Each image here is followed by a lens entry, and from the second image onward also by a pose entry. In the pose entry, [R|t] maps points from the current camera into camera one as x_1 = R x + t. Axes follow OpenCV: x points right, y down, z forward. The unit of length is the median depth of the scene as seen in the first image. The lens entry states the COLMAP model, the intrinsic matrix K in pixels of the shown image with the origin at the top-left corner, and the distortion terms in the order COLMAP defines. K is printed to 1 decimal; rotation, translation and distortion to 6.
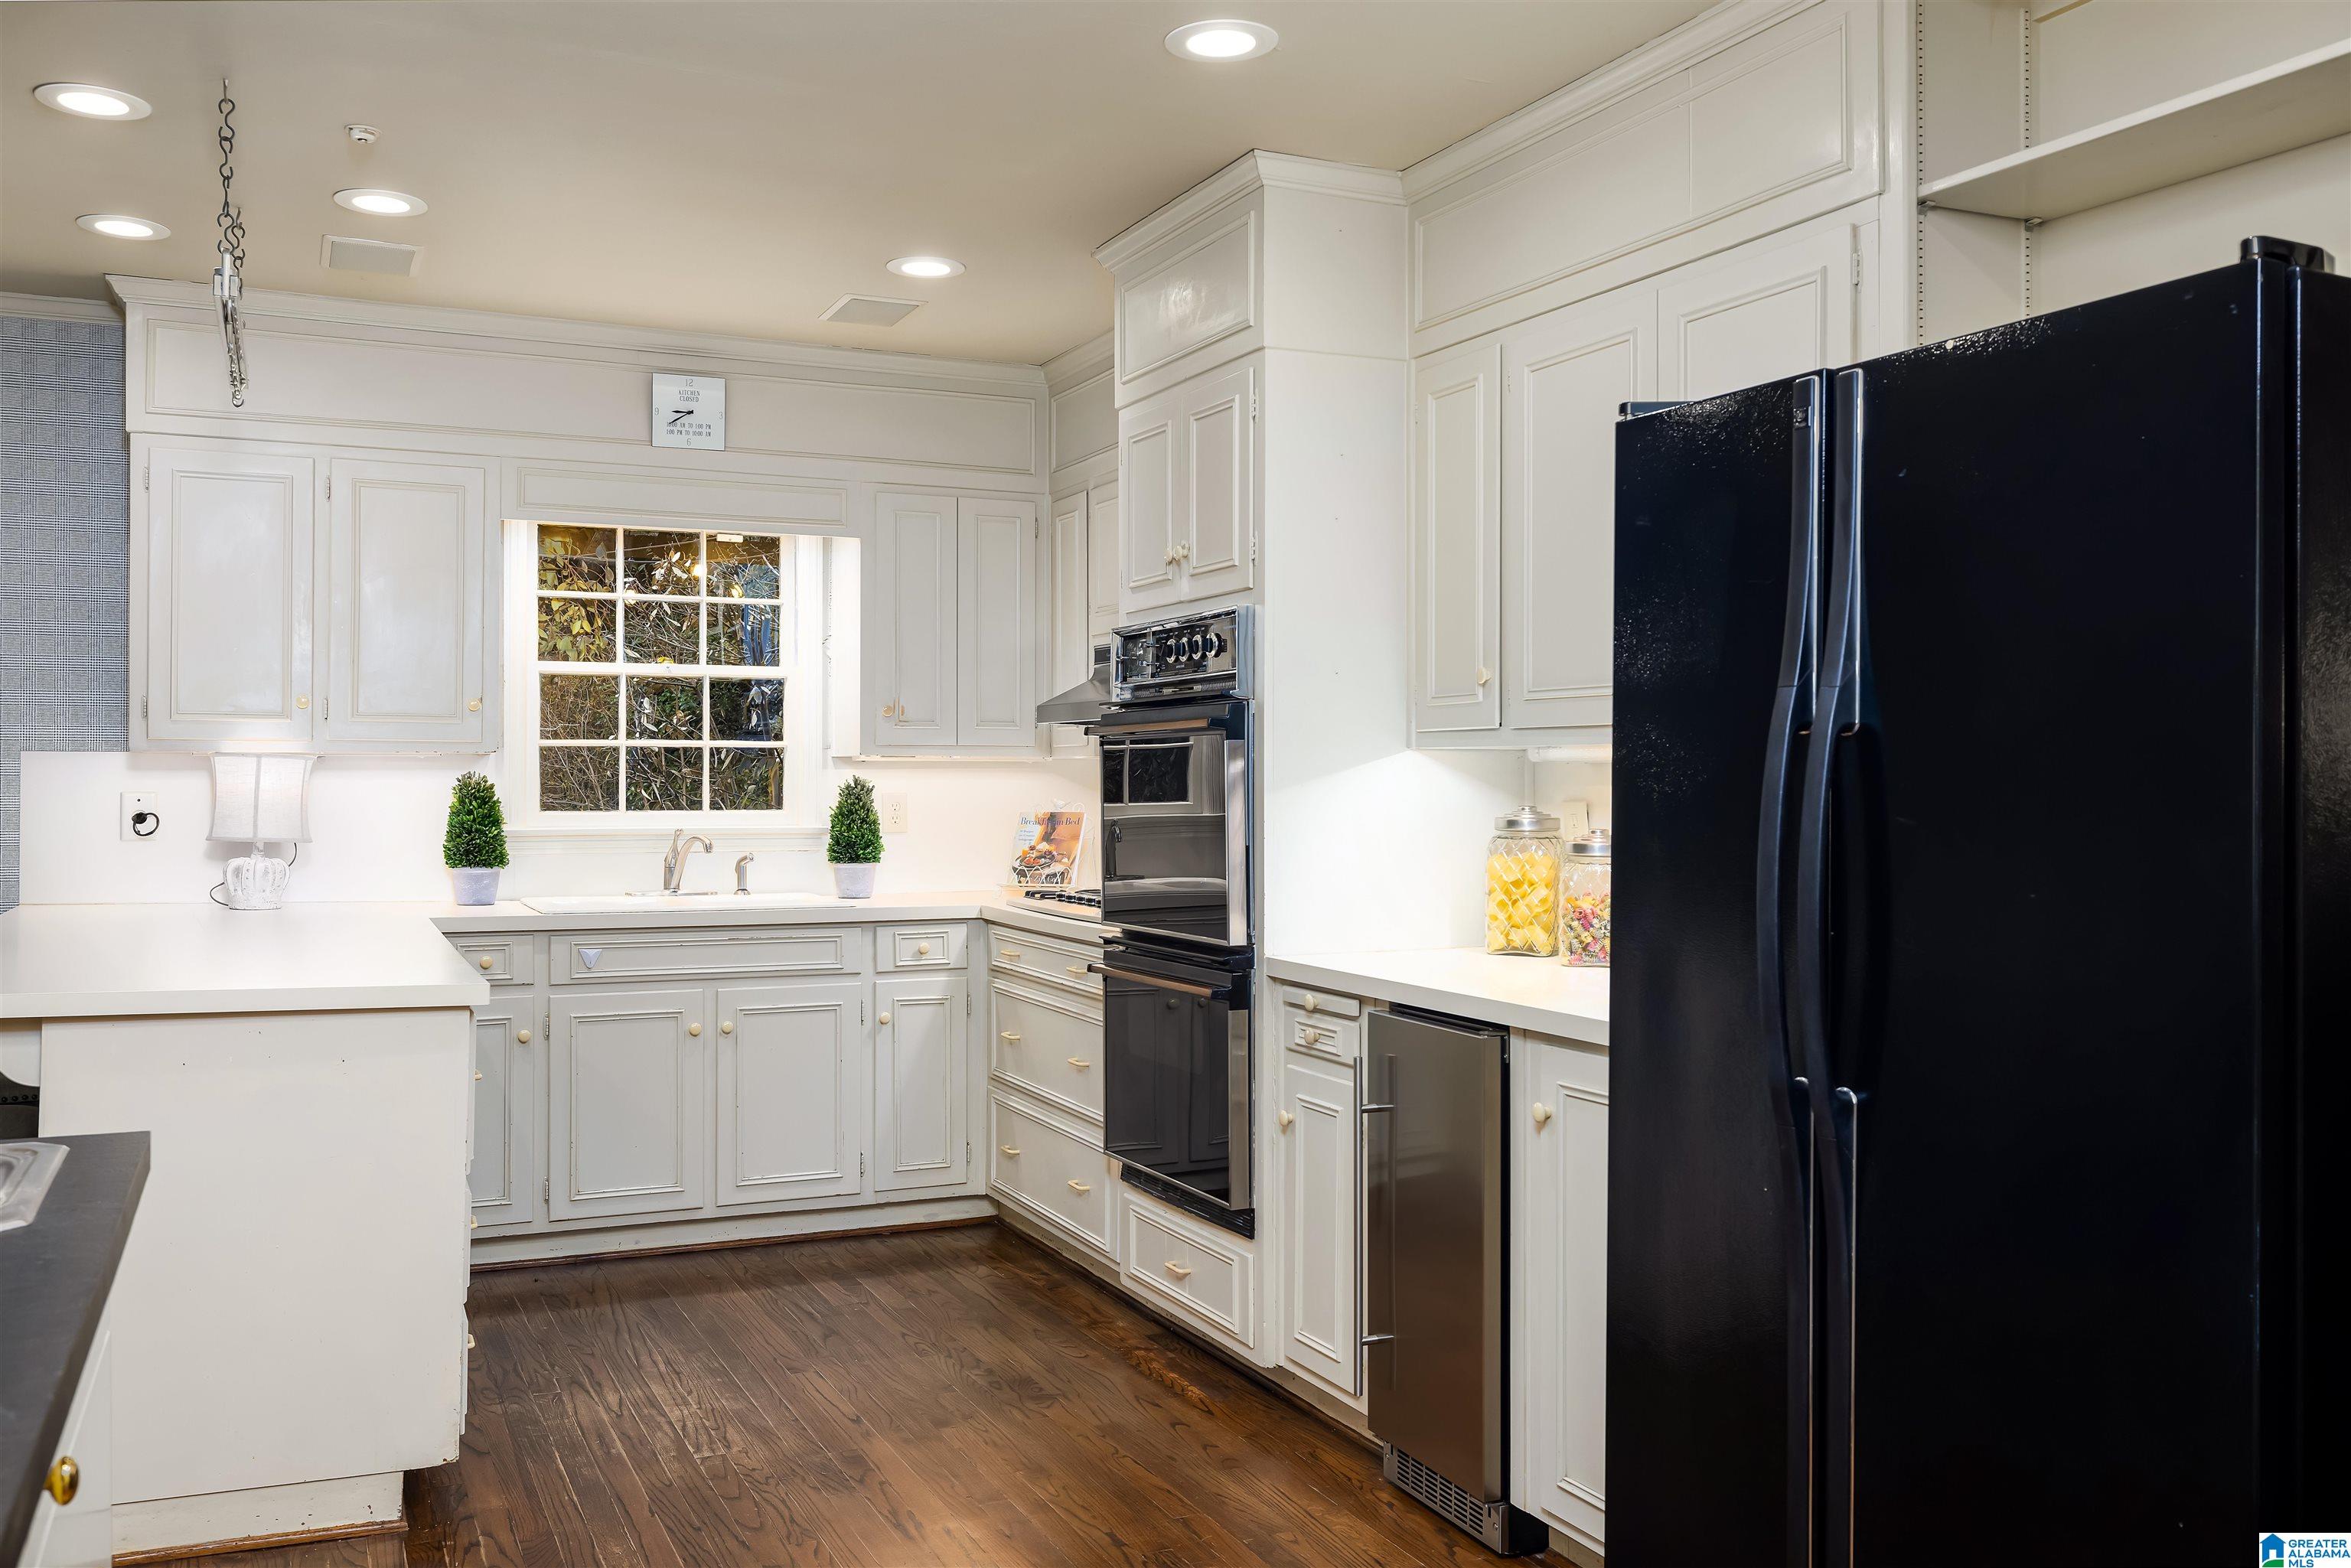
lens RADIAL K [[1930.9, 0, 1159.2], [0, 1930.9, 774.0], [0, 0, 1]] dist [-0.014984, 0.013188]
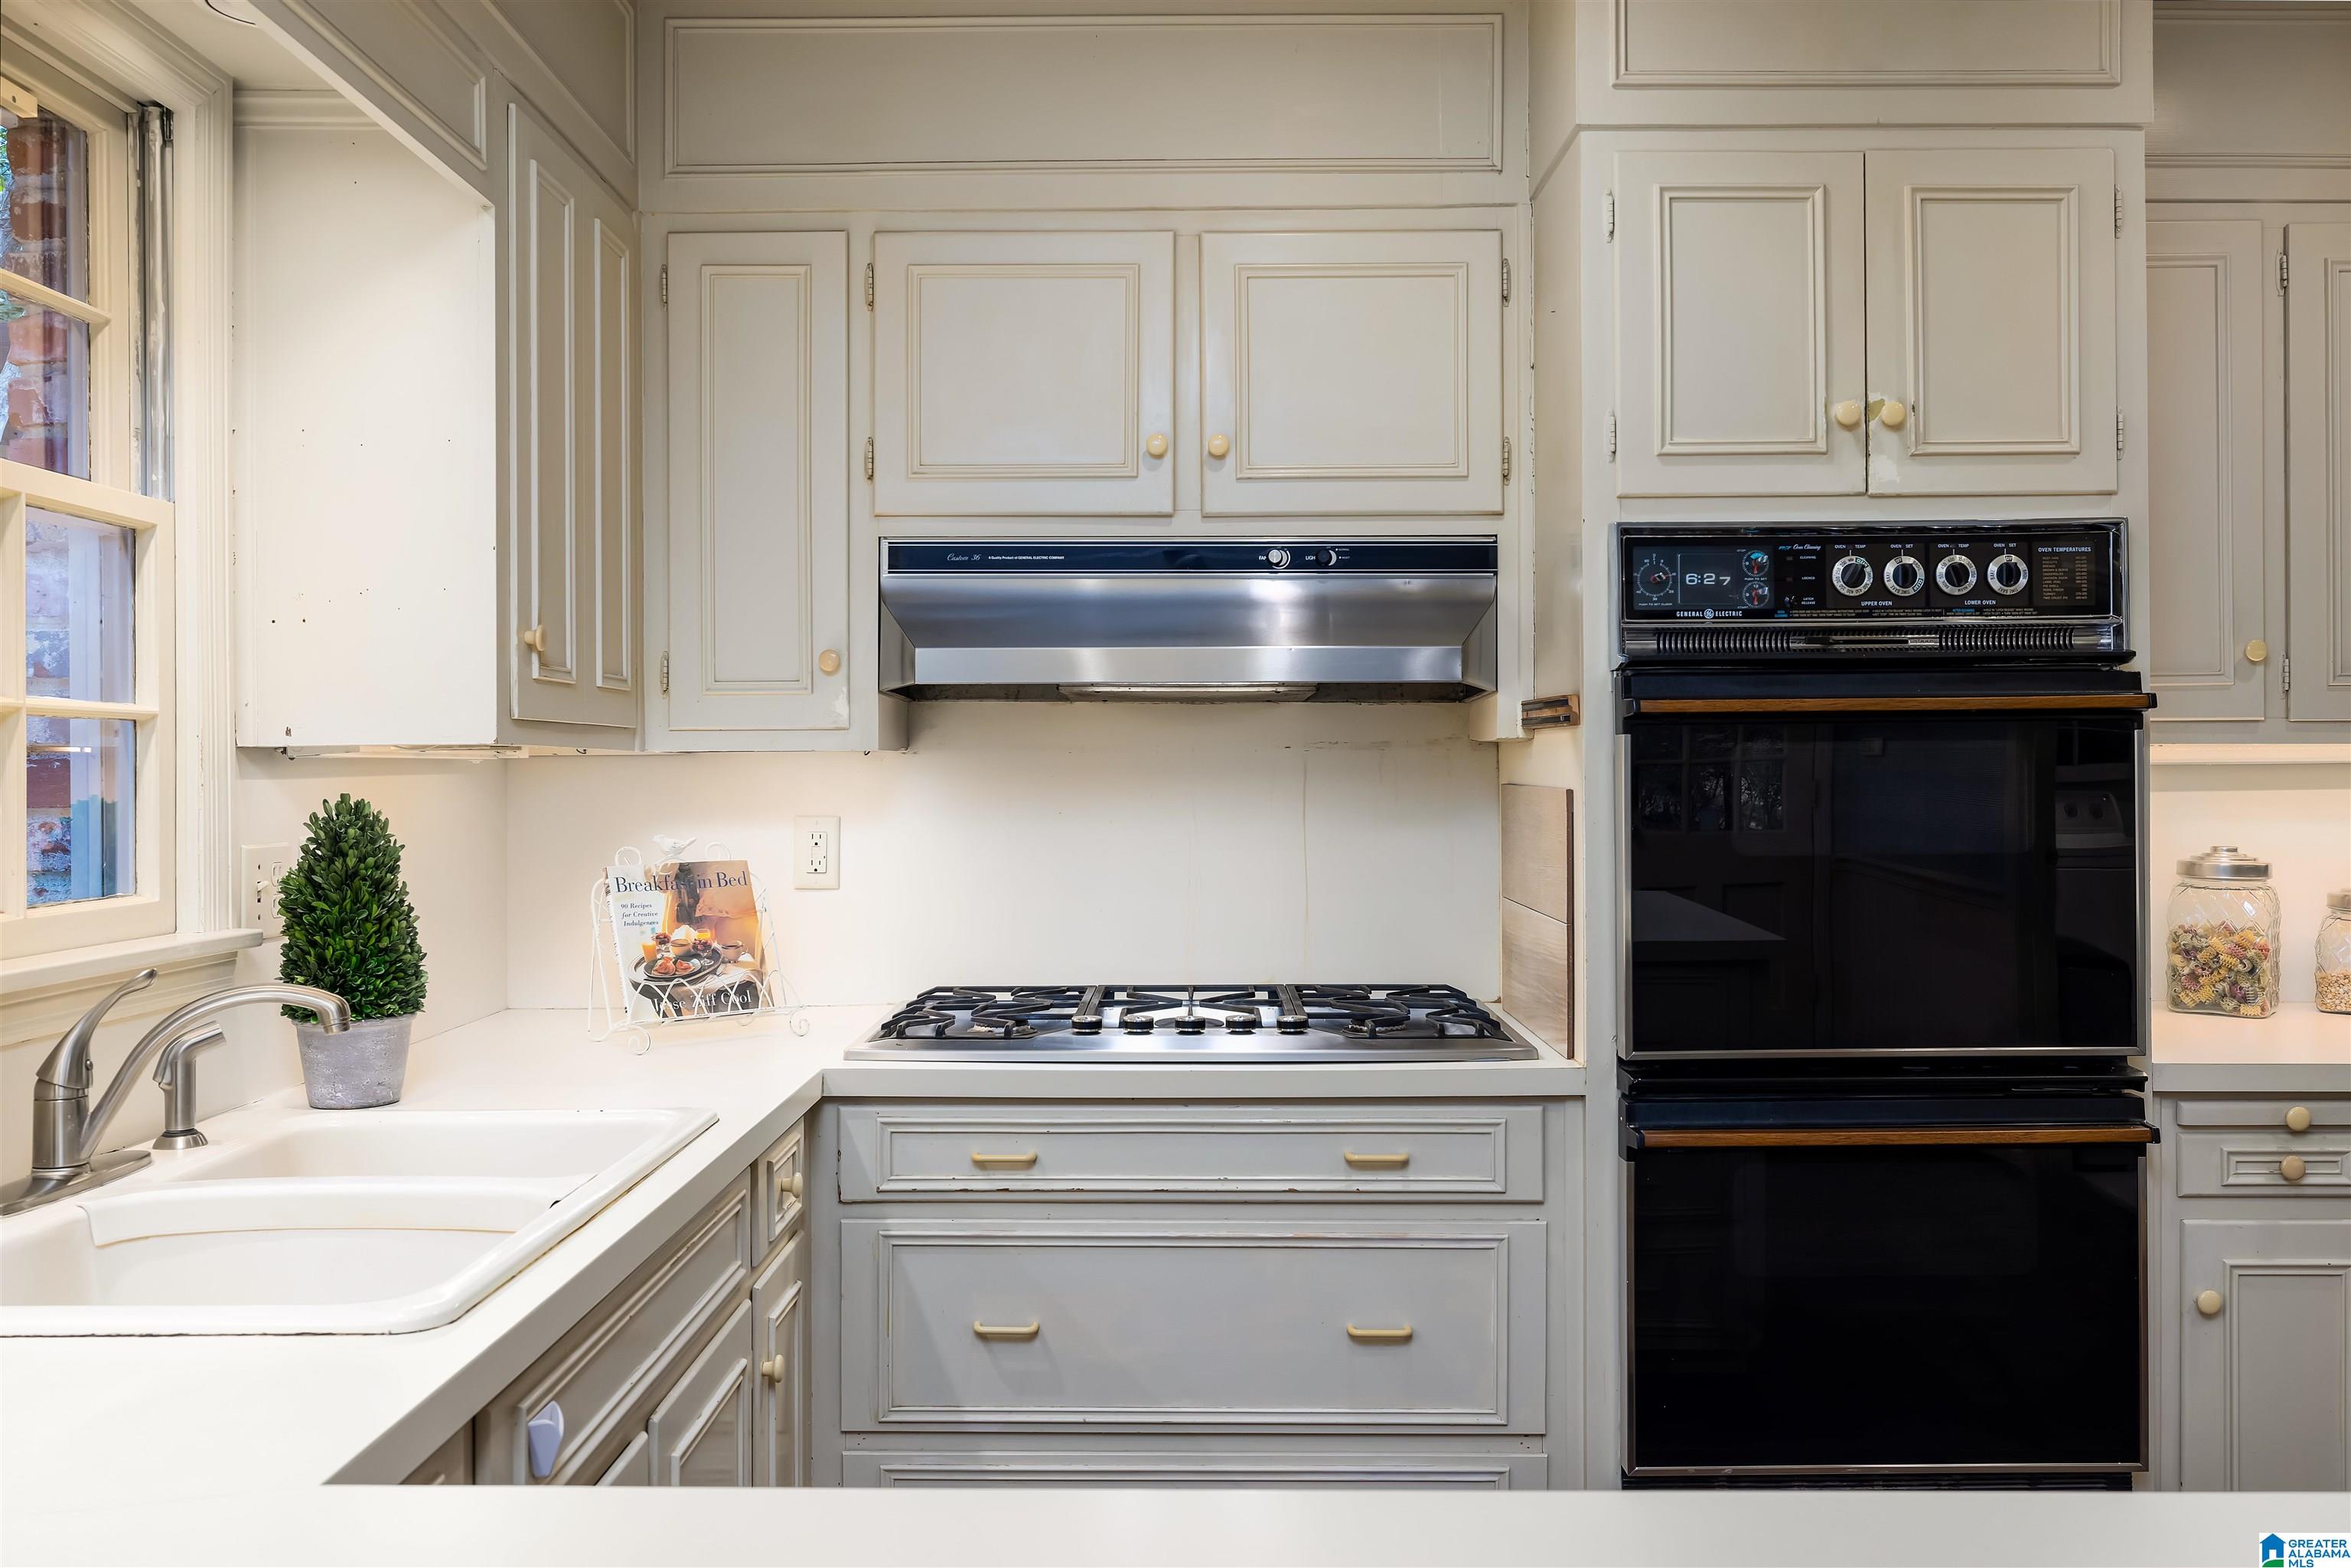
lens RADIAL K [[1930.9, 0, 1180.5], [0, 1930.9, 766.7], [0, 0, 1]] dist [-0.014984, 0.013188]
pose [[0.419910, 0.001960, 0.907563, -0.488660], [0.001917, 0.999994, -0.003046, -0.003108], [-0.907564, 0.003019, 0.419904, 0.743751]]
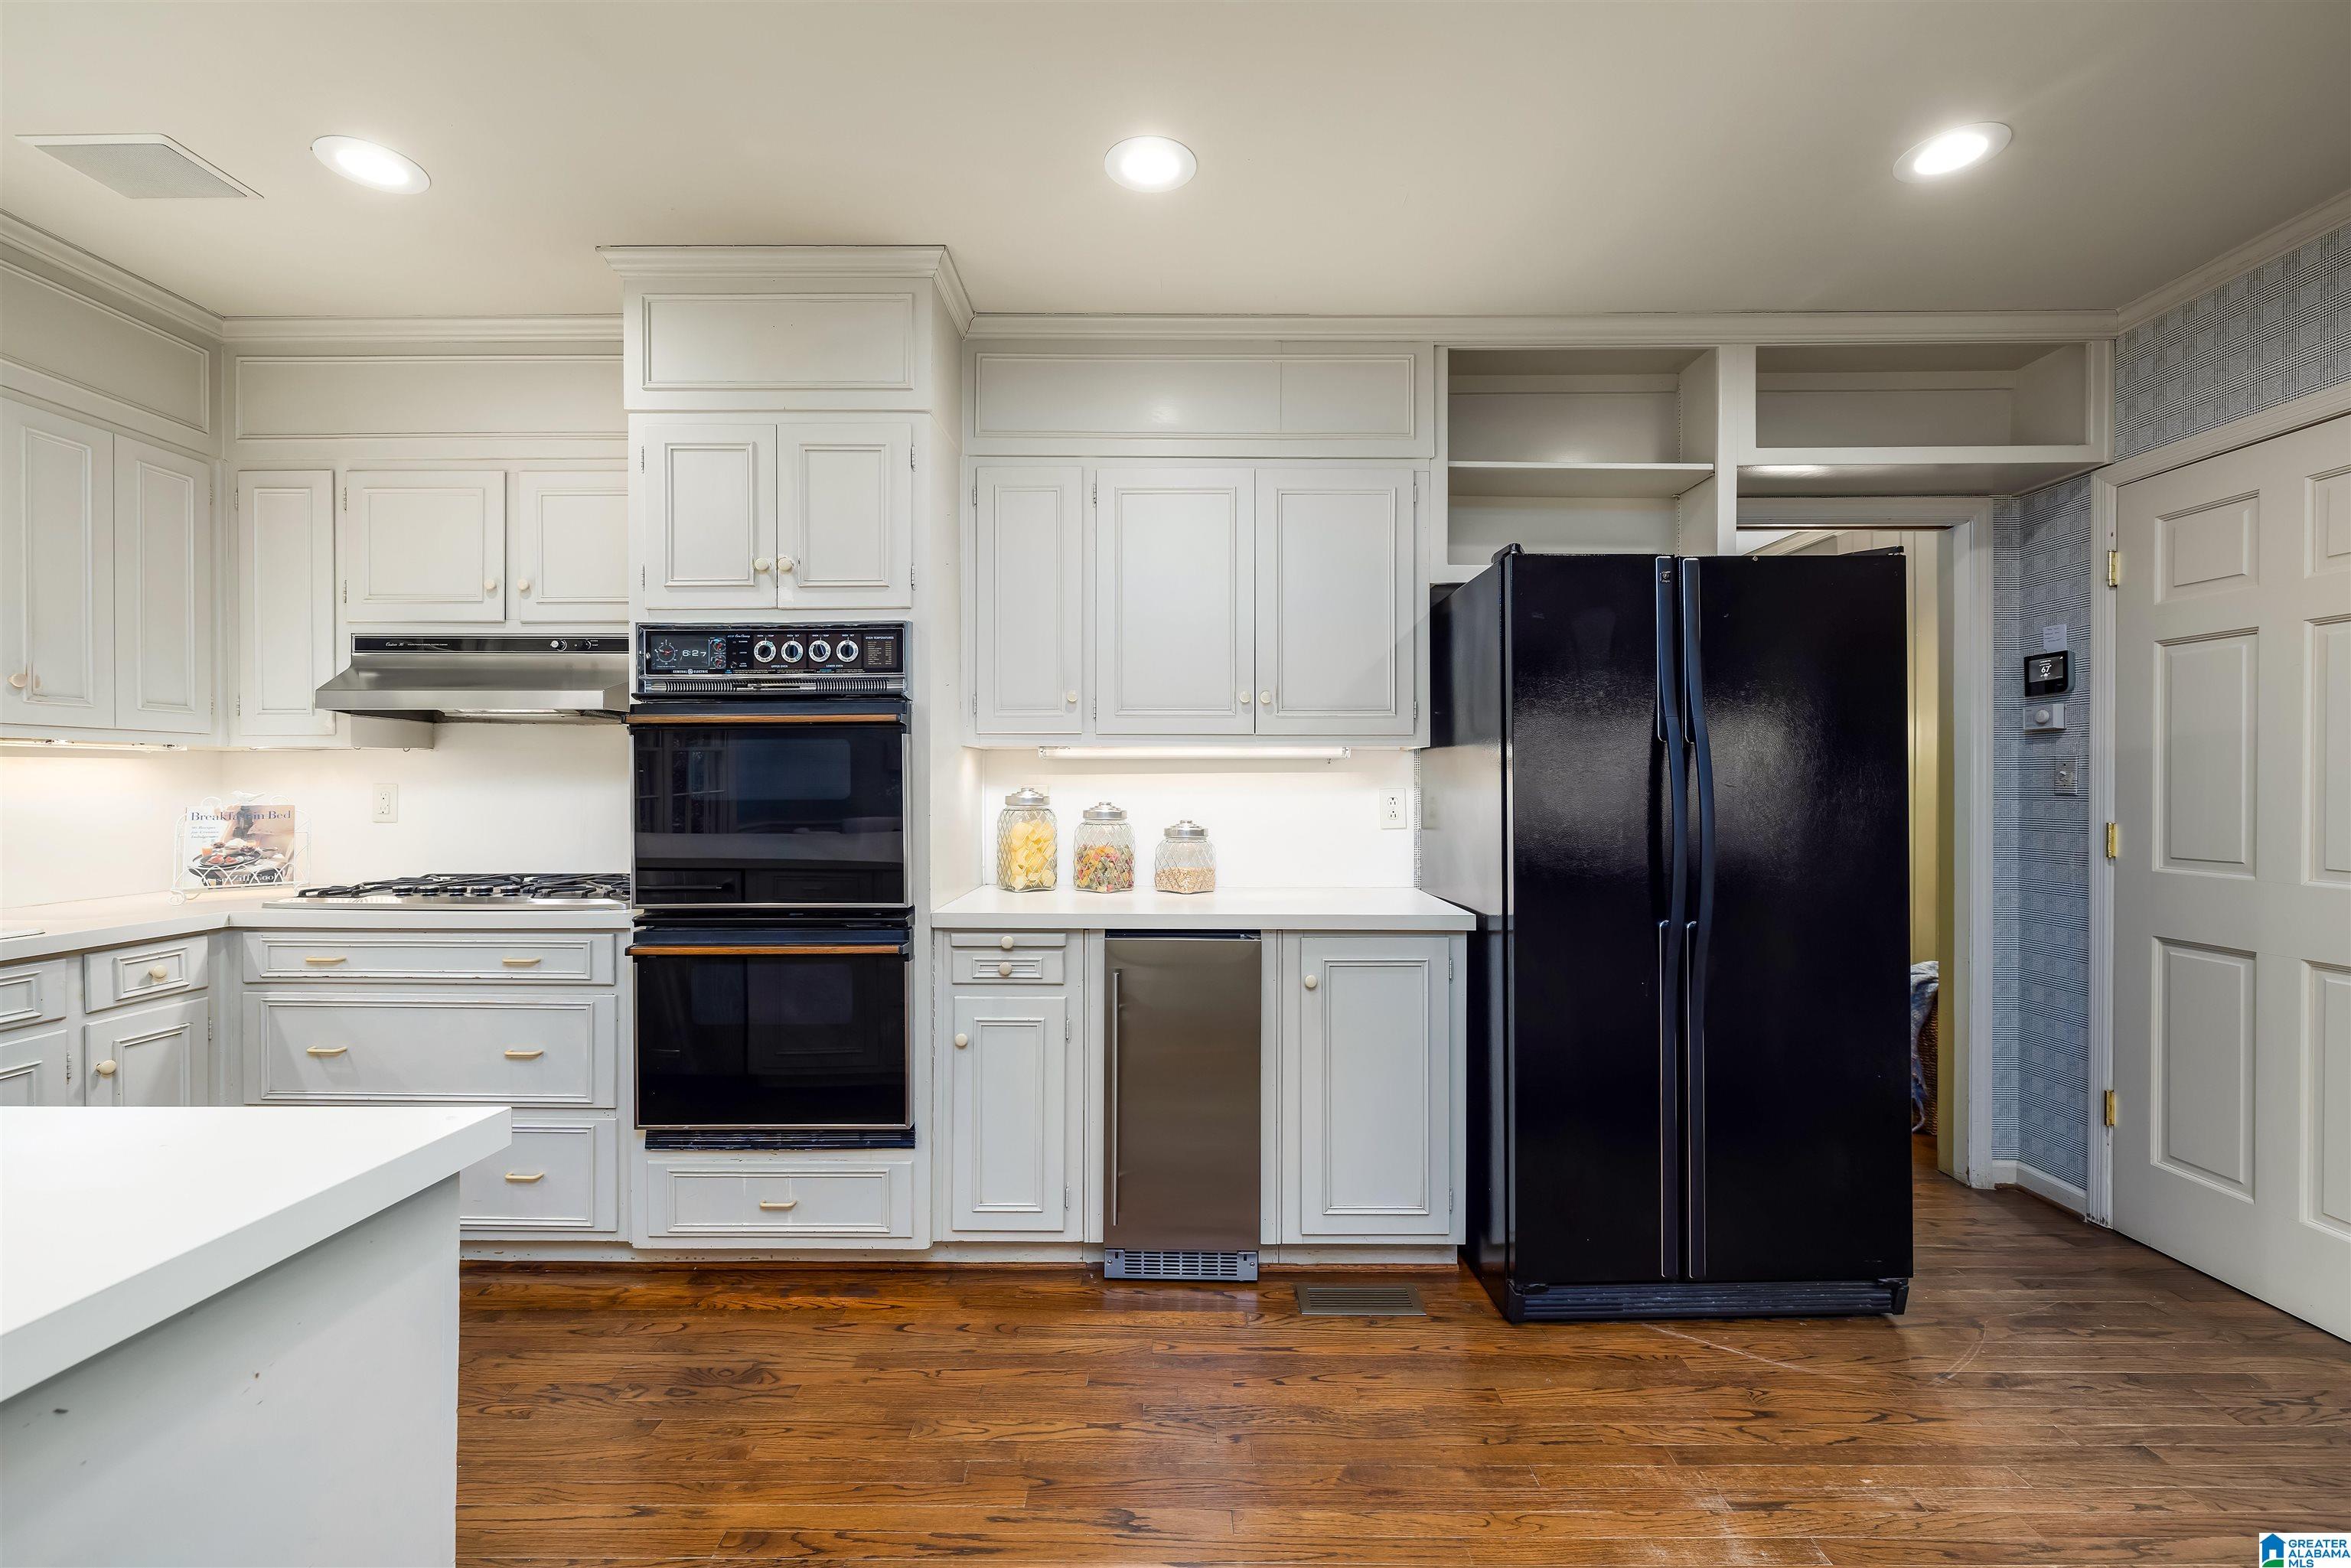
lens RADIAL K [[993.1, 0, 1178.6], [0, 993.1, 787.0], [0, 0, 1]] dist [-0.002499, 0.001030]
pose [[0.420949, -0.003085, 0.907079, -0.325913], [-0.001865, 0.999989, 0.004267, 0.008796], [-0.907082, -0.003488, 0.420938, 0.431017]]
